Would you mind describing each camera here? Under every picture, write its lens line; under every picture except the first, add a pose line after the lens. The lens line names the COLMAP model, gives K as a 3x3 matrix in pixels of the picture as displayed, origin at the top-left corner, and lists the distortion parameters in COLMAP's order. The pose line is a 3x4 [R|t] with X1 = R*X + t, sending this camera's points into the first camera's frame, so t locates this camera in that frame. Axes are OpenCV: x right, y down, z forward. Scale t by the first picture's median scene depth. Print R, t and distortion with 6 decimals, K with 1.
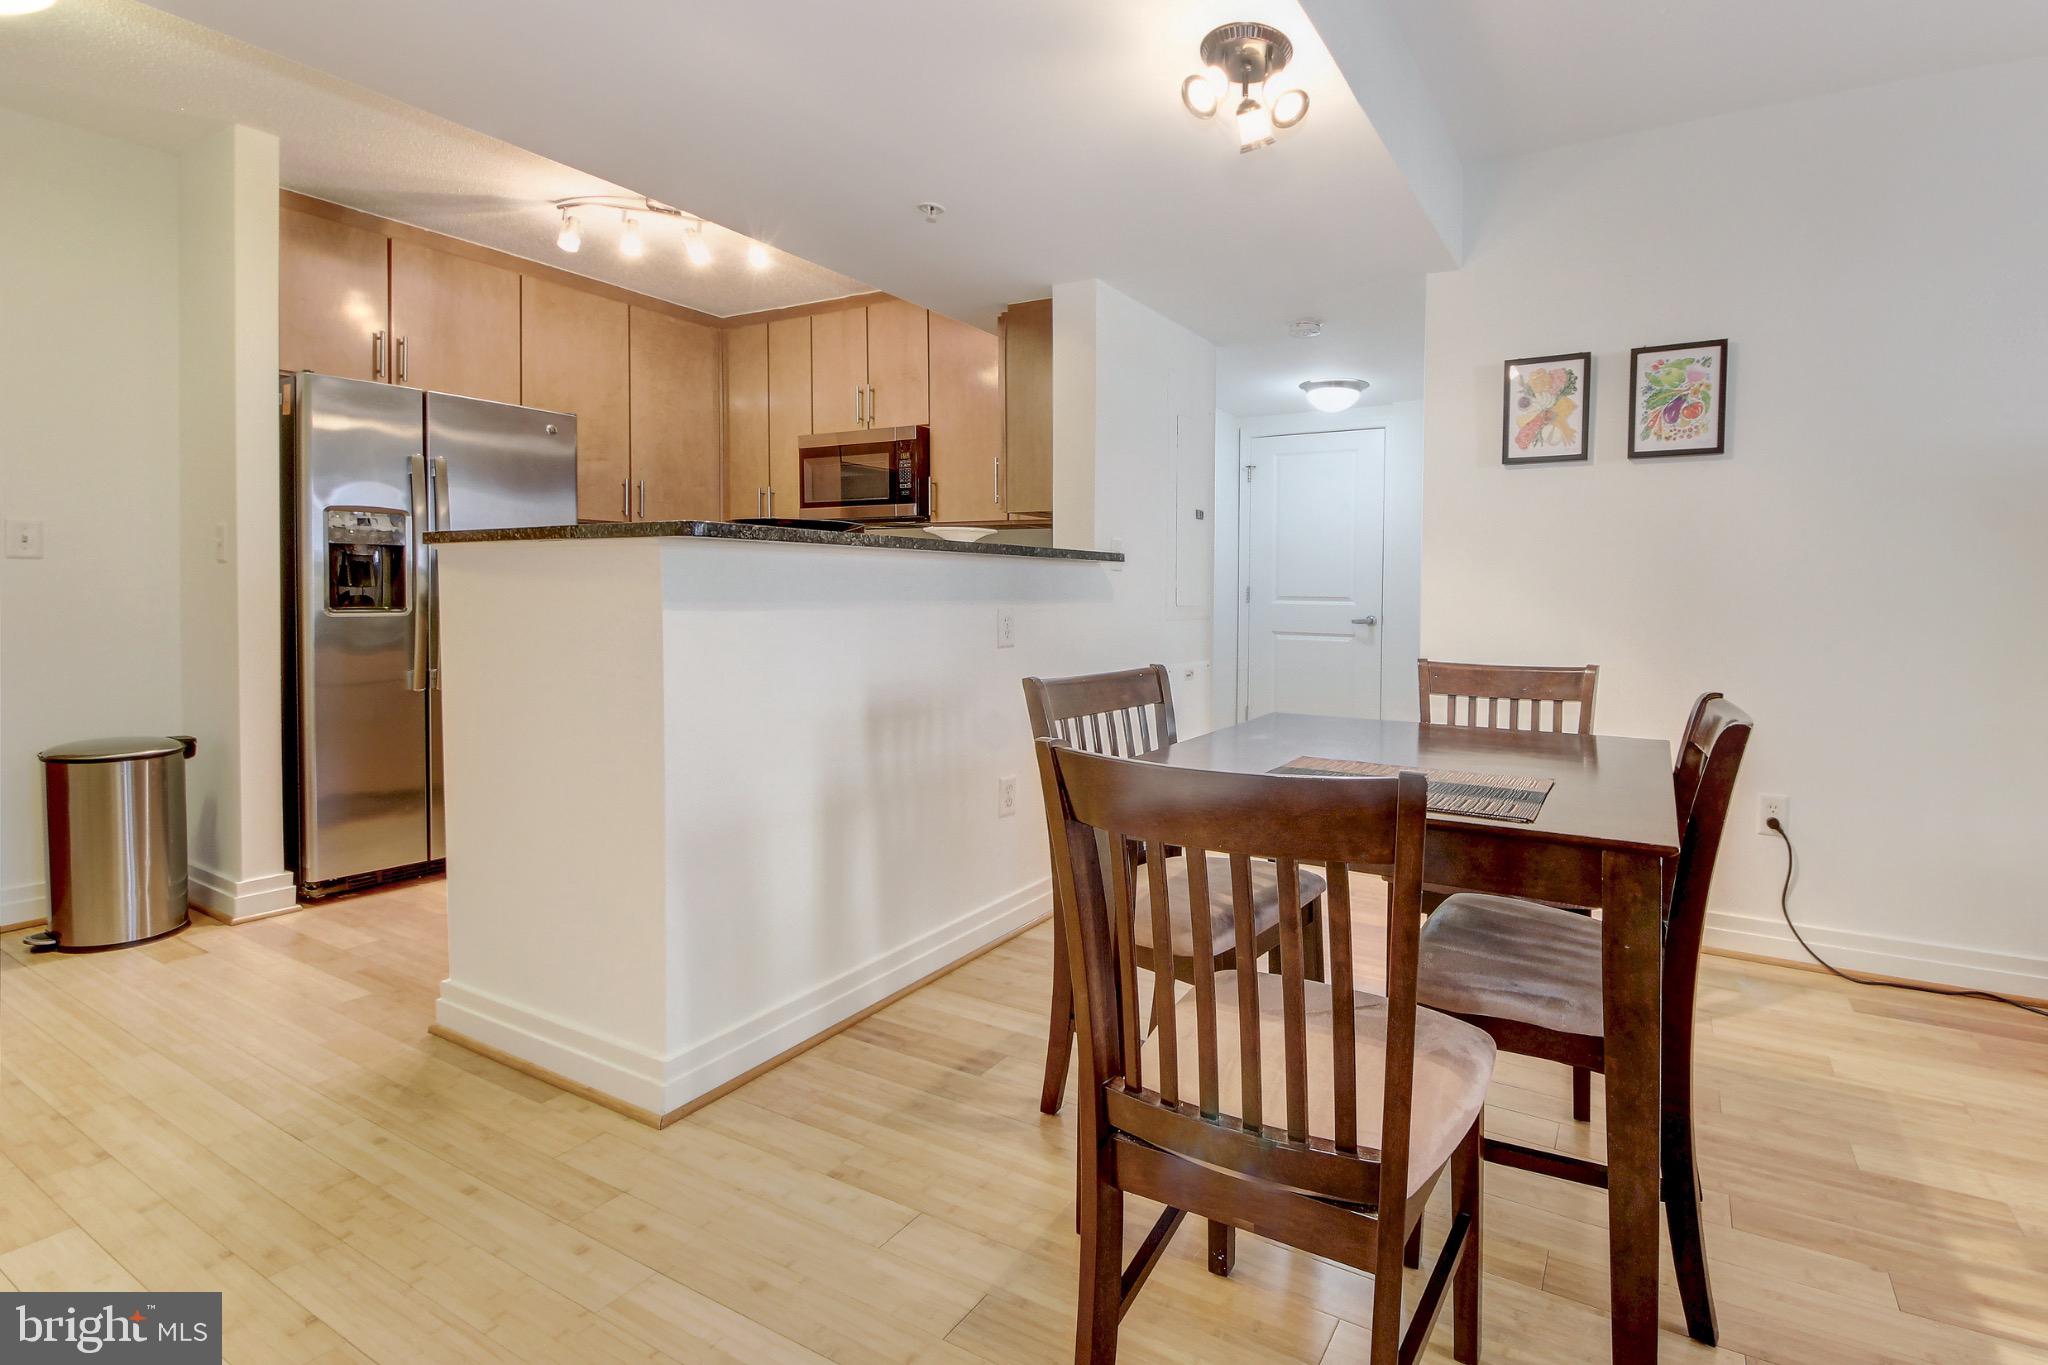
lens RADIAL K [[919.8, 0, 1207.3], [0, 919.8, 611.4], [0, 0, 1]] dist [-0.001025, -0.004410]
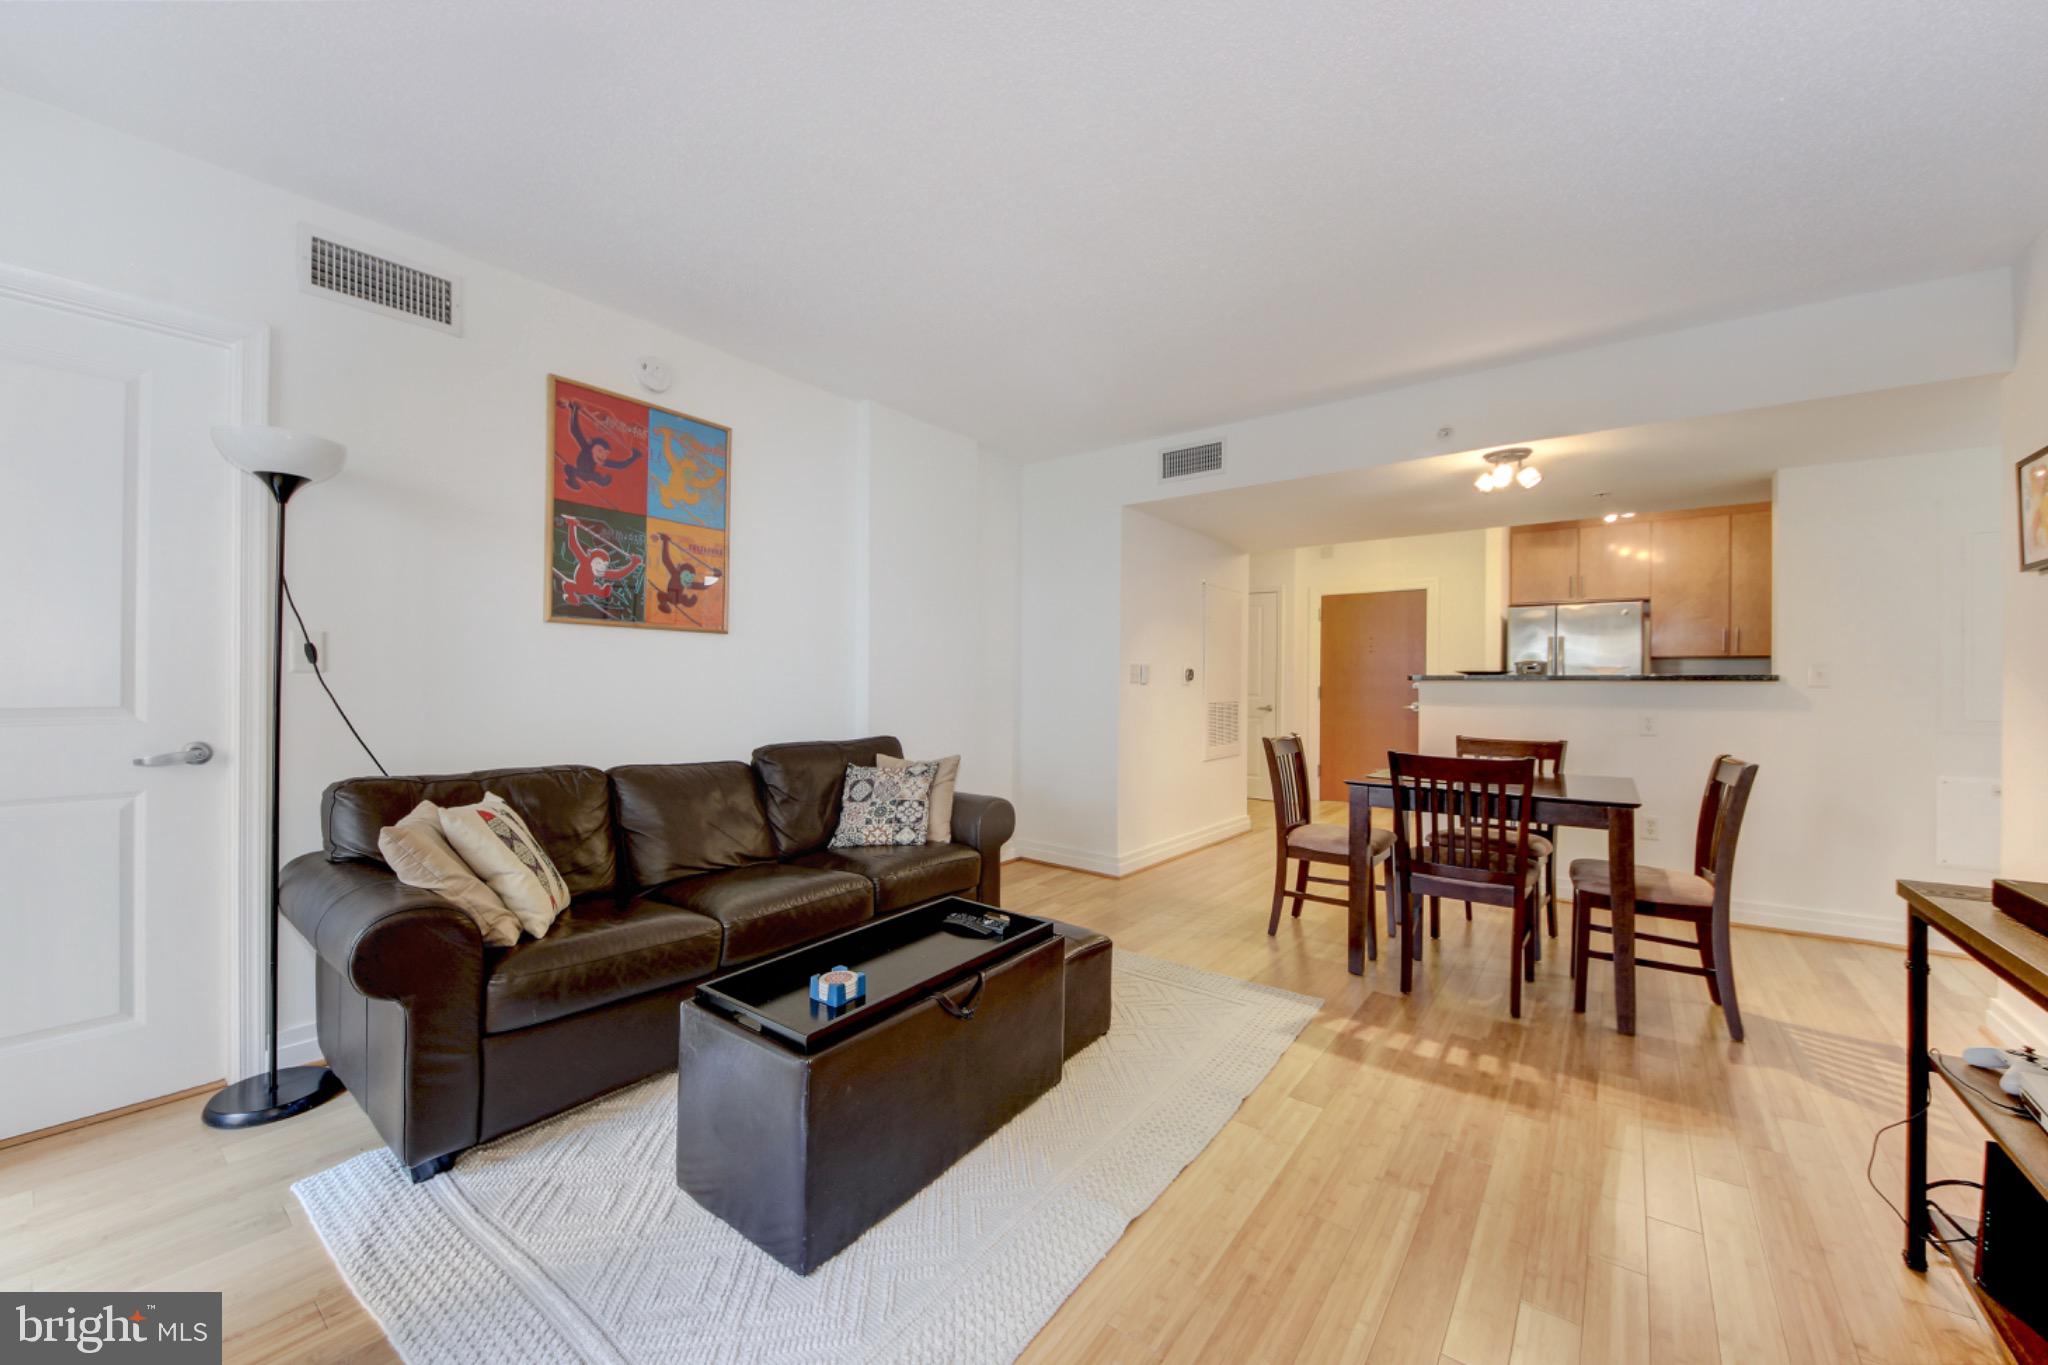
lens RADIAL K [[773.6, 0, 1027.5], [0, 773.6, 675.2], [0, 0, 1]] dist [0.021436, -0.005353]
pose [[-0.171333, -0.016874, -0.985069, 1.353447], [-0.030190, 0.999474, -0.011870, -0.020962], [0.984750, 0.027705, -0.171753, 0.142344]]
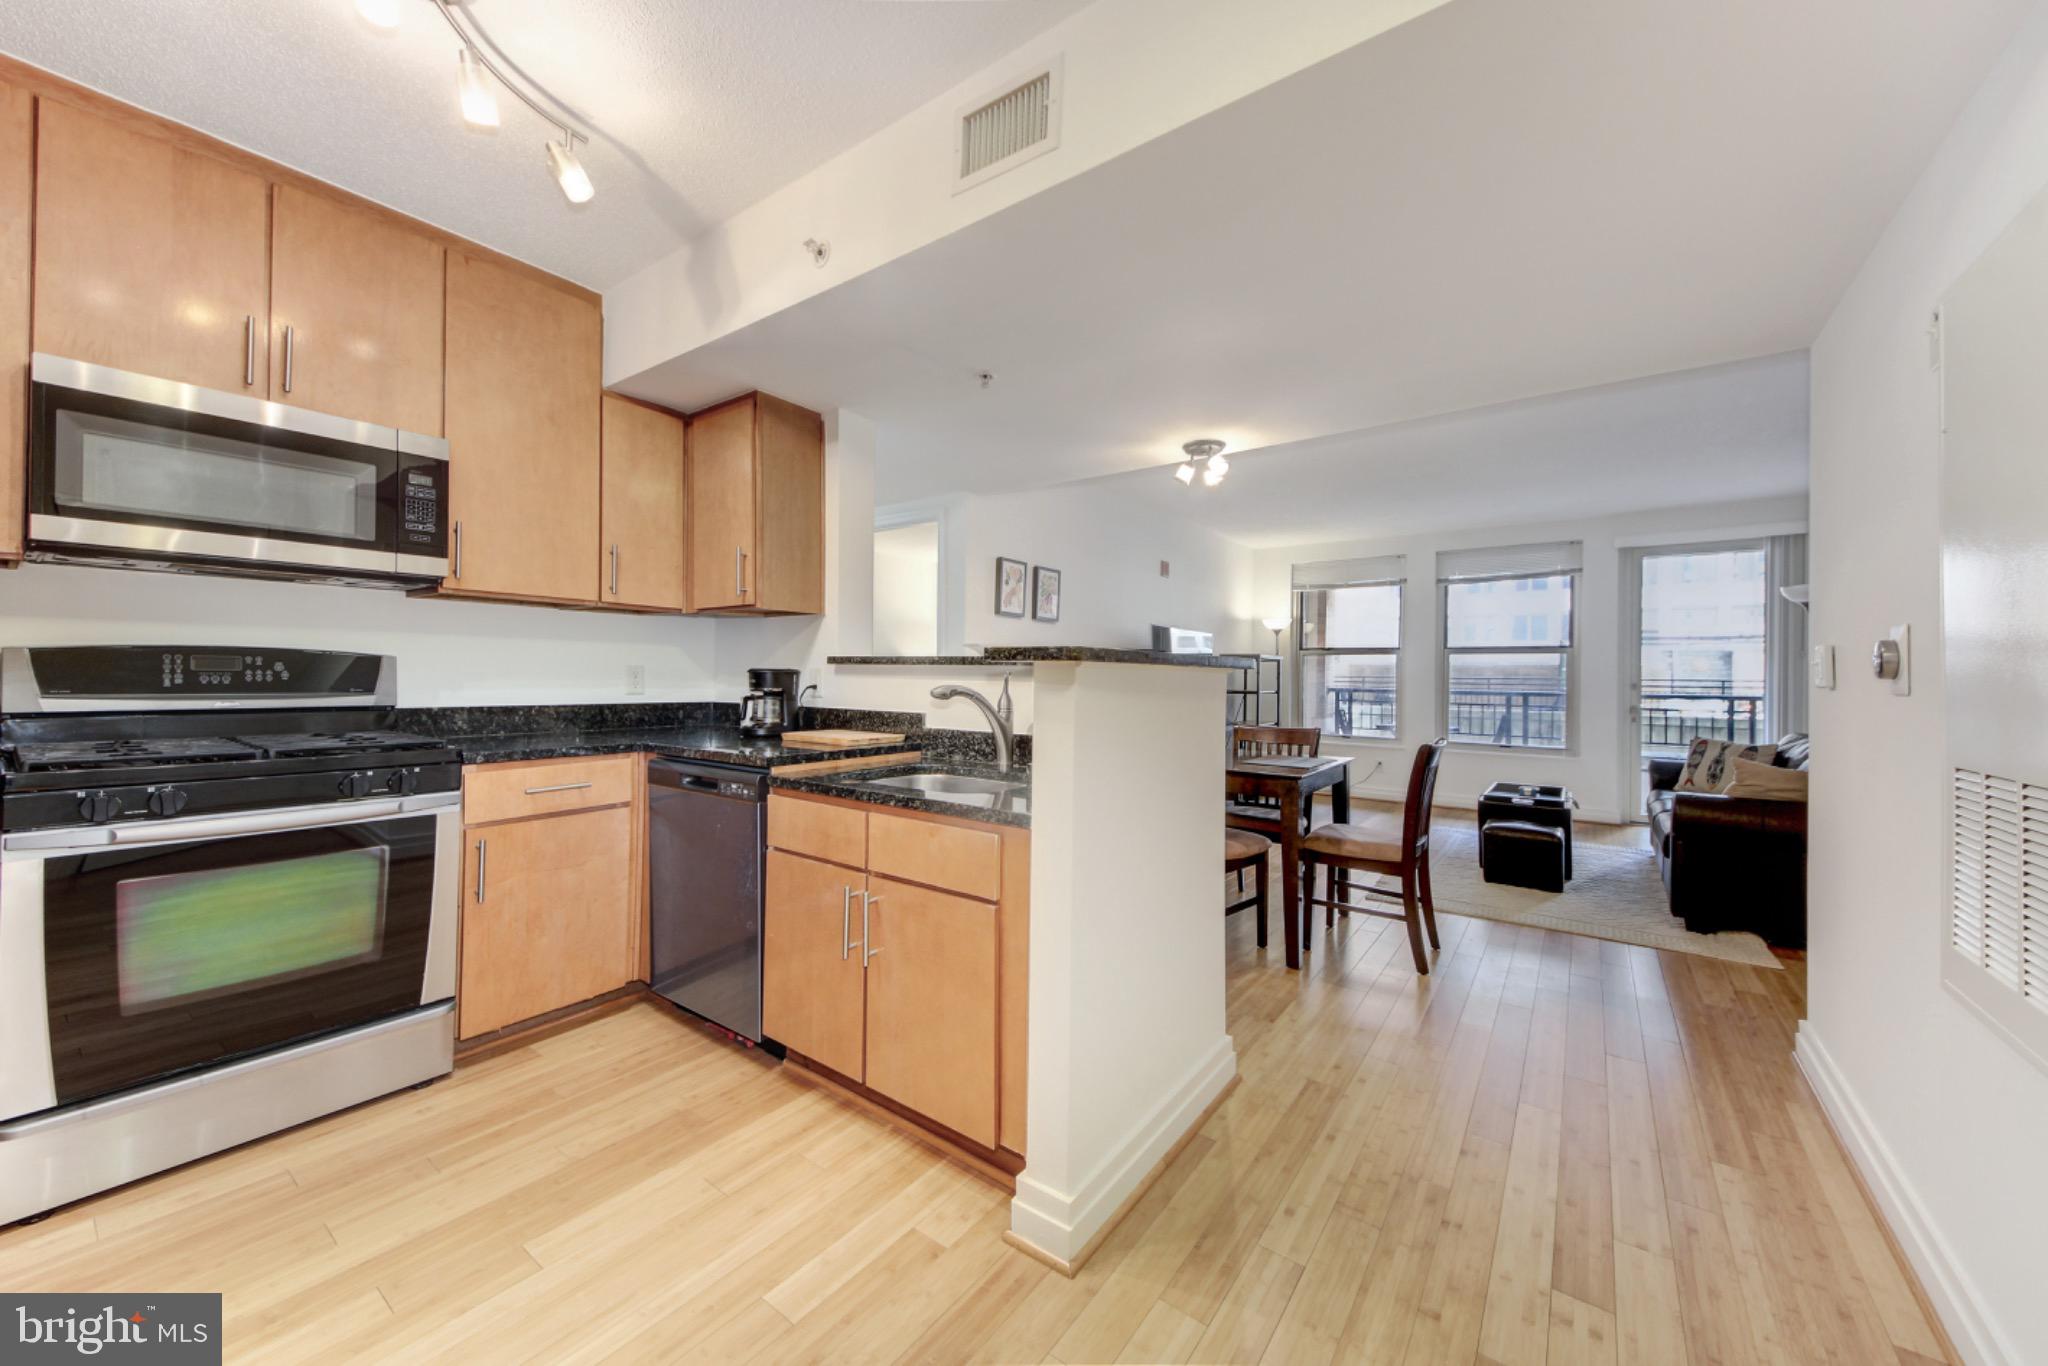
lens RADIAL K [[769.0, 0, 1010.5], [0, 769.0, 669.1], [0, 0, 1]] dist [0.012976, -0.002880]
pose [[0.179590, 0.002754, 0.983738, -1.187486], [0.003749, 0.999987, -0.003484, -0.048948], [-0.983734, 0.004314, 0.179577, 0.728260]]
